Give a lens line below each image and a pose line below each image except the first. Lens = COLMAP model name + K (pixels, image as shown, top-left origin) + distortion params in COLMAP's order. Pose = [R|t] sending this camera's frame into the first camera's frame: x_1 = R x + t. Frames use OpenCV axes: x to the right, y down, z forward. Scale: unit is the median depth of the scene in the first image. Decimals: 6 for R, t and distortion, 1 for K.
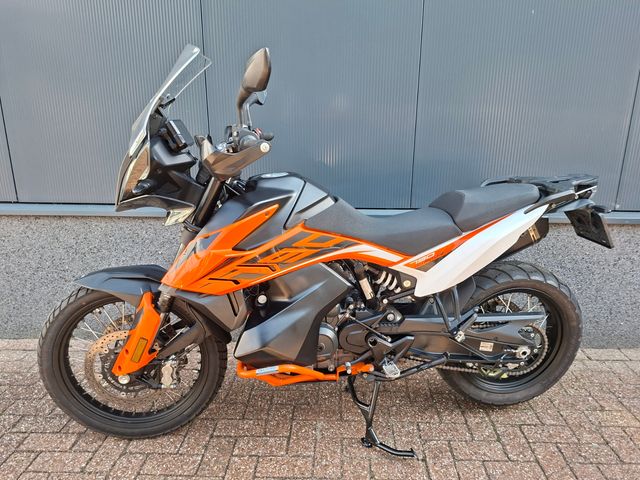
lens RADIAL K [[461.8, 0, 317.7], [0, 461.8, 224.6], [0, 0, 1]] dist [-0.005374, -0.017438]
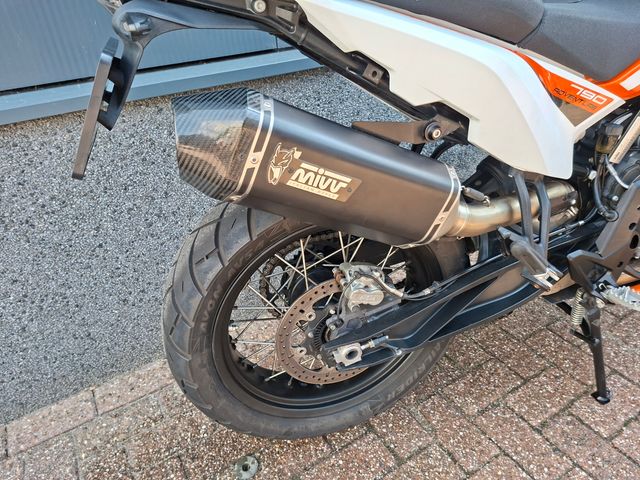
lens RADIAL K [[461.8, 0, 321.1], [0, 461.8, 251.1], [0, 0, 1]] dist [-0.005374, -0.017438]
pose [[0.835718, -0.333113, 0.436591, -0.667089], [0.193533, 0.922664, 0.333521, 0.002859], [-0.513927, -0.194235, 0.835555, 0.729499]]
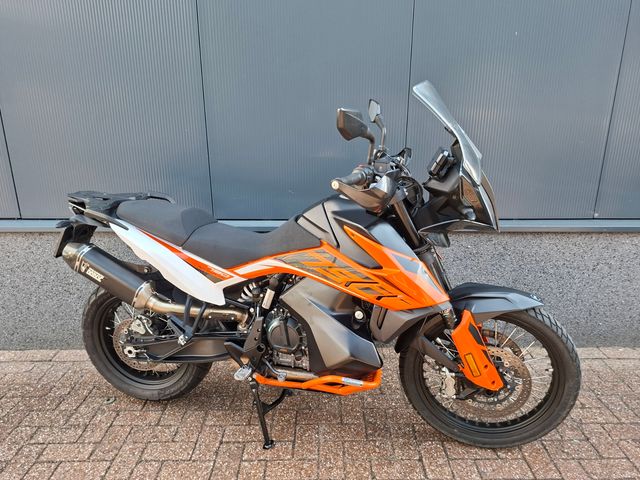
lens RADIAL K [[461.8, 0, 308.4], [0, 461.8, 225.1], [0, 0, 1]] dist [-0.005374, -0.017438]
pose [[0.999641, -0.017528, 0.020283, -0.042999], [0.017042, 0.999570, 0.023861, -0.068374], [-0.020692, -0.023507, 0.999510, -0.060658]]
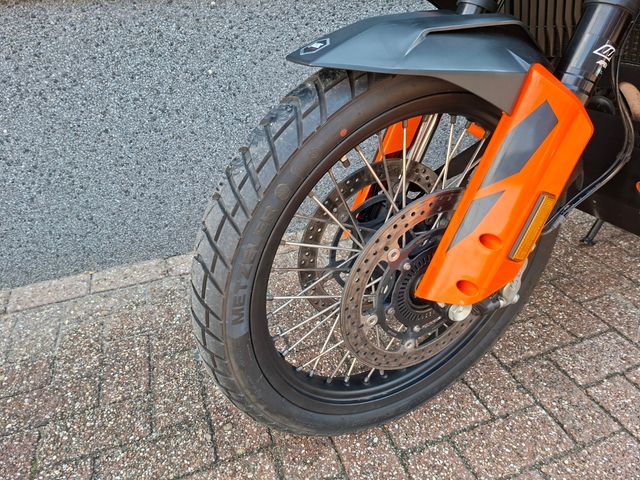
lens RADIAL K [[461.8, 0, 312.2], [0, 461.8, 252.4], [0, 0, 1]] dist [-0.005374, -0.017438]
pose [[0.928758, -0.221684, 0.297094, -0.601138], [0.121252, 0.939062, 0.321654, 0.134838], [-0.350295, -0.262716, 0.899040, 0.654096]]
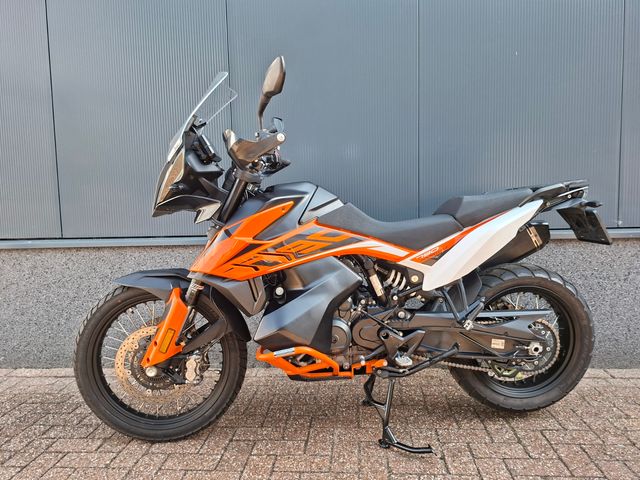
lens RADIAL K [[461.8, 0, 307.7], [0, 461.8, 219.7], [0, 0, 1]] dist [-0.005374, -0.017438]
pose [[0.997620, -0.026921, -0.063474, 0.017525], [0.014014, 0.980580, -0.195617, 0.190792], [0.067508, 0.194262, 0.978624, -0.084668]]
